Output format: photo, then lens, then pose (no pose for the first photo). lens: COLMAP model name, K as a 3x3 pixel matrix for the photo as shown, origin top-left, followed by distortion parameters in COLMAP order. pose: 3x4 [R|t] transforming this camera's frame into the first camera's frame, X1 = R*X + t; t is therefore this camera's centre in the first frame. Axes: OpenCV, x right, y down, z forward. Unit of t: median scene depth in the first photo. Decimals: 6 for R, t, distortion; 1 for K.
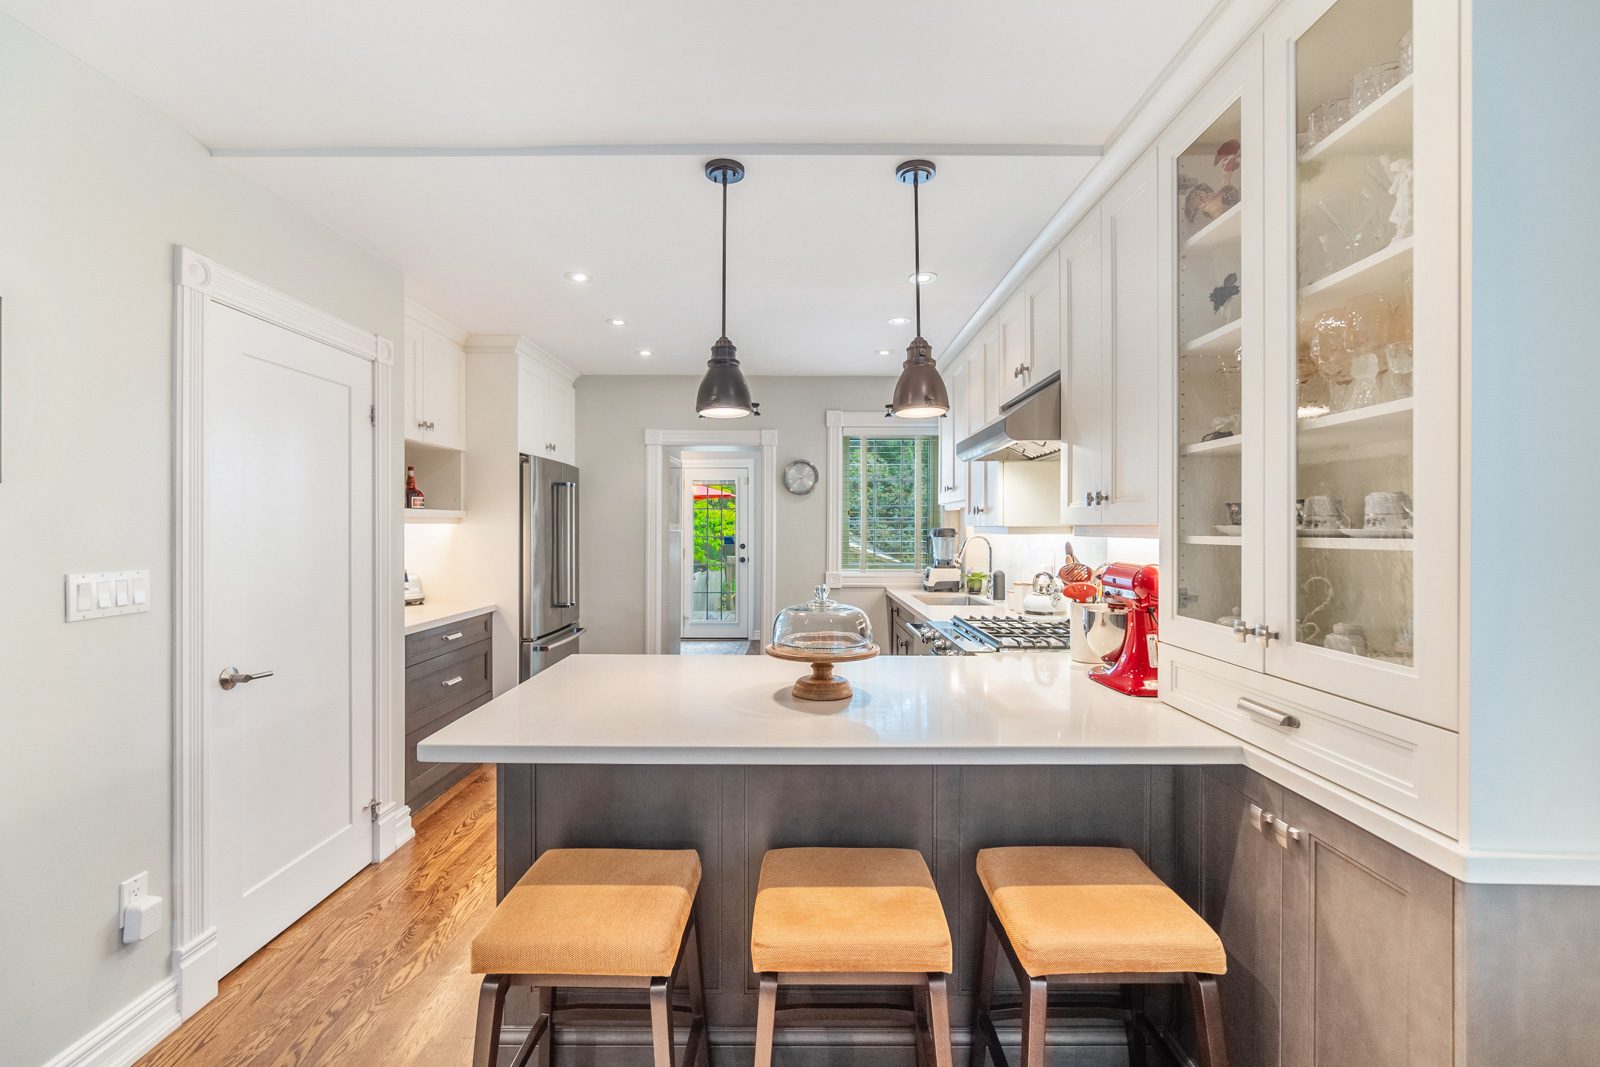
lens RADIAL K [[683.7, 0, 797.7], [0, 683.7, 526.6], [0, 0, 1]] dist [-0.000206, -0.000013]
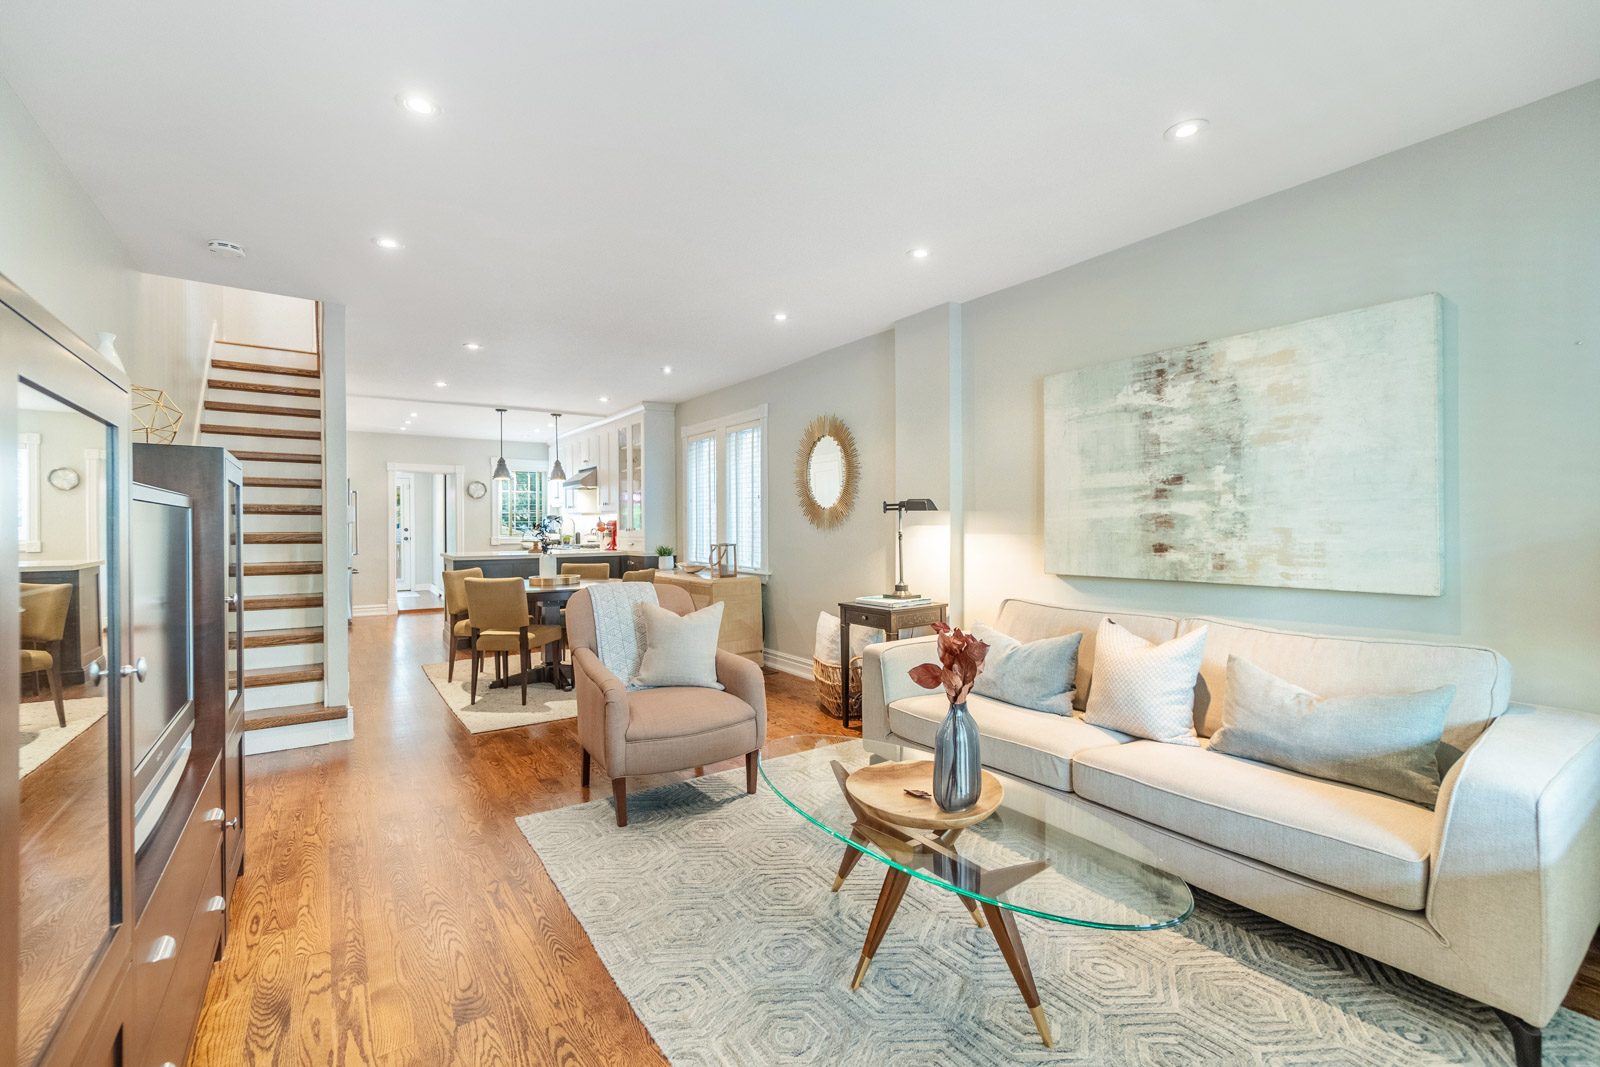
lens RADIAL K [[683.7, 0, 797.7], [0, 683.7, 526.6], [0, 0, 1]] dist [-0.000206, -0.000013]
pose [[0.822384, -0.008215, 0.568874, -0.807179], [0.005901, 0.999965, 0.005911, 0.063579], [-0.568903, -0.001504, 0.822404, -2.606557]]
